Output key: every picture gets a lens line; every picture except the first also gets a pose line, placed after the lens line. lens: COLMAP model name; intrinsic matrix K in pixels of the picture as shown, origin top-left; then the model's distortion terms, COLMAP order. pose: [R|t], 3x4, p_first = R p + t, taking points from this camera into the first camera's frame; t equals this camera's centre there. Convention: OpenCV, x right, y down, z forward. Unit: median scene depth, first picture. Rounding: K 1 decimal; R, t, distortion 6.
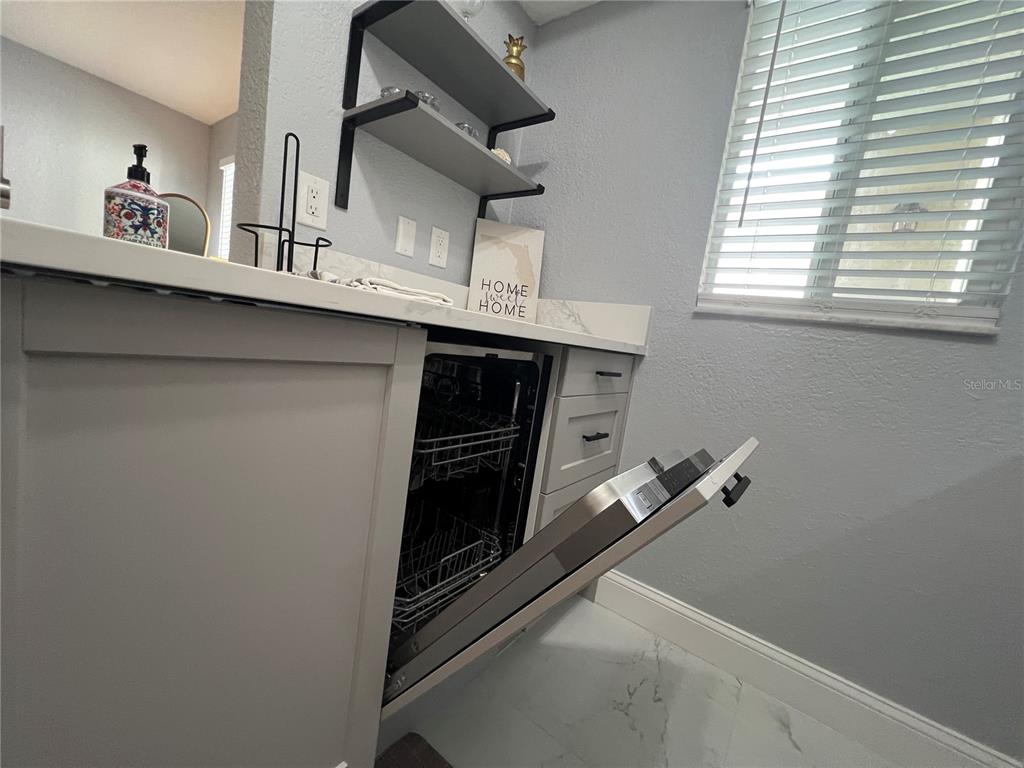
lens RADIAL K [[391.2, 0, 512.0], [0, 391.2, 384.0], [0, 0, 1]] dist [0.000532, 0.000074]
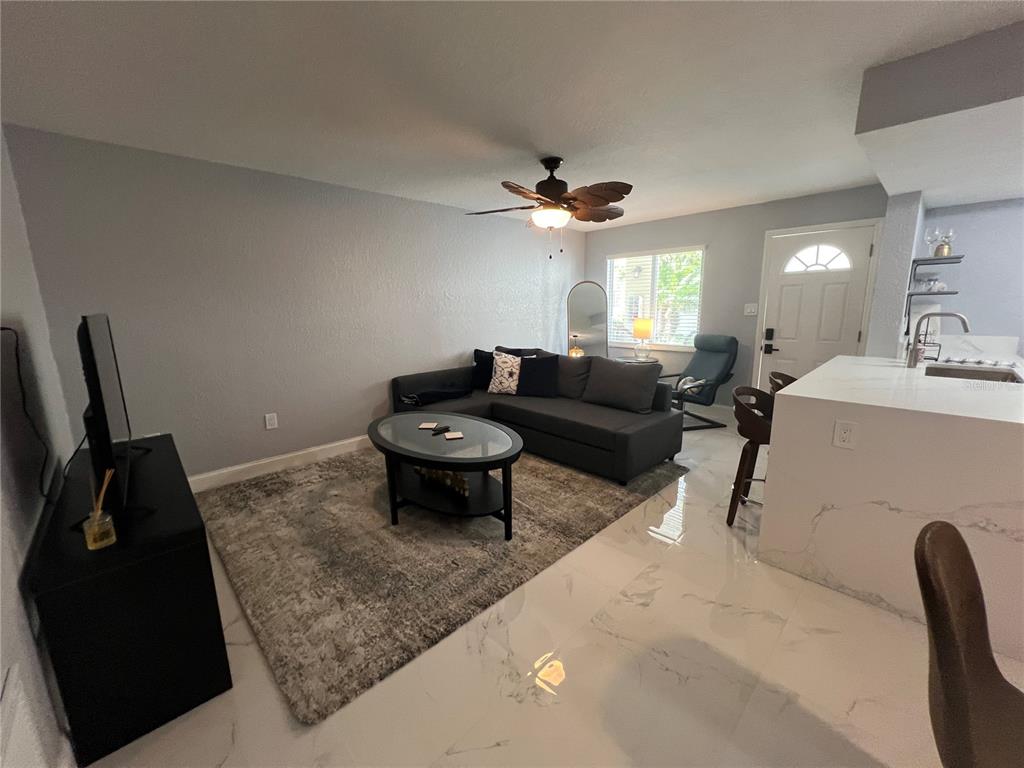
lens RADIAL K [[409.8, 0, 510.8], [0, 409.8, 382.4], [0, 0, 1]] dist [-0.002502, 0.000375]
pose [[0.973197, -0.115917, -0.198622, -2.324928], [0.129900, 0.989780, 0.058835, -0.501367], [0.189772, -0.083059, 0.978309, -2.172752]]
